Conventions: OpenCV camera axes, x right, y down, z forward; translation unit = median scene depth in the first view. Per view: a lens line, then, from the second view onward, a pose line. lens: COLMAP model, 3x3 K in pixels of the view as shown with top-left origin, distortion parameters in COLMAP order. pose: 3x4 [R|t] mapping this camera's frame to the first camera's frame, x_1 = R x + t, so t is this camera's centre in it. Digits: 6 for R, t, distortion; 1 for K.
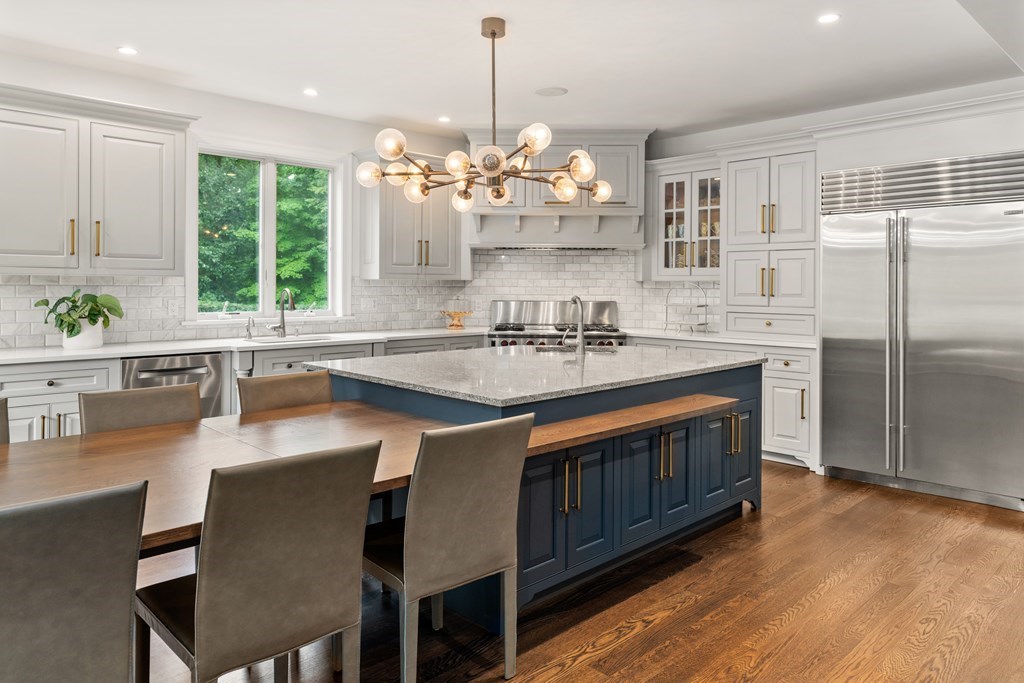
lens RADIAL K [[690.9, 0, 498.4], [0, 690.9, 295.7], [0, 0, 1]] dist [0.002857, -0.000372]
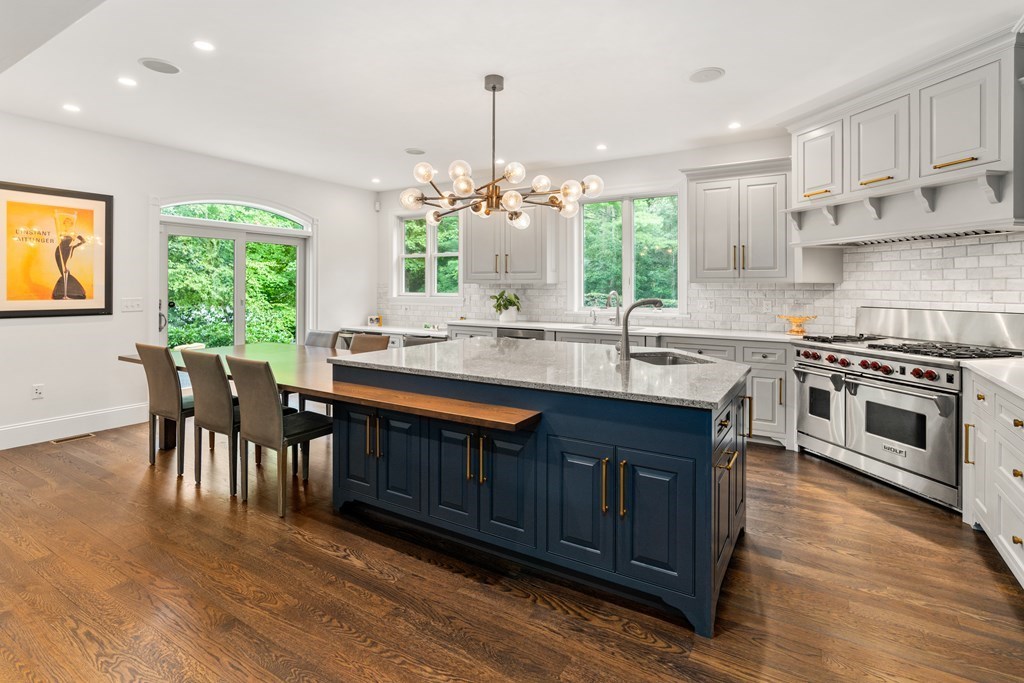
lens RADIAL K [[500.3, 0, 524.9], [0, 500.3, 296.7], [0, 0, 1]] dist [-0.012896, 0.000161]
pose [[0.265796, 0.012466, -0.963949, 0.744034], [-0.016447, 0.999830, 0.008395, -0.005243], [0.963889, 0.013623, 0.265956, 0.686355]]
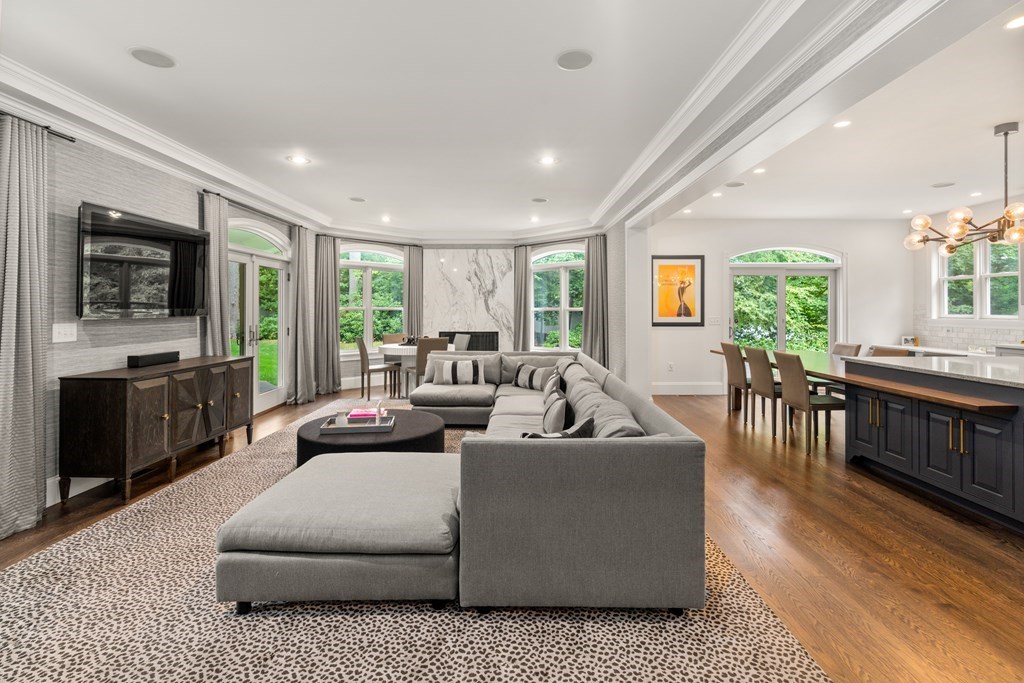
lens RADIAL K [[470.5, 0, 512.2], [0, 470.5, 299.0], [0, 0, 1]] dist [0.002308, 0.000881]
pose [[-0.697182, -0.021963, -0.716558, 1.180883], [-0.014788, 0.999759, -0.016255, -0.003595], [0.716742, -0.000737, -0.697338, 0.800496]]
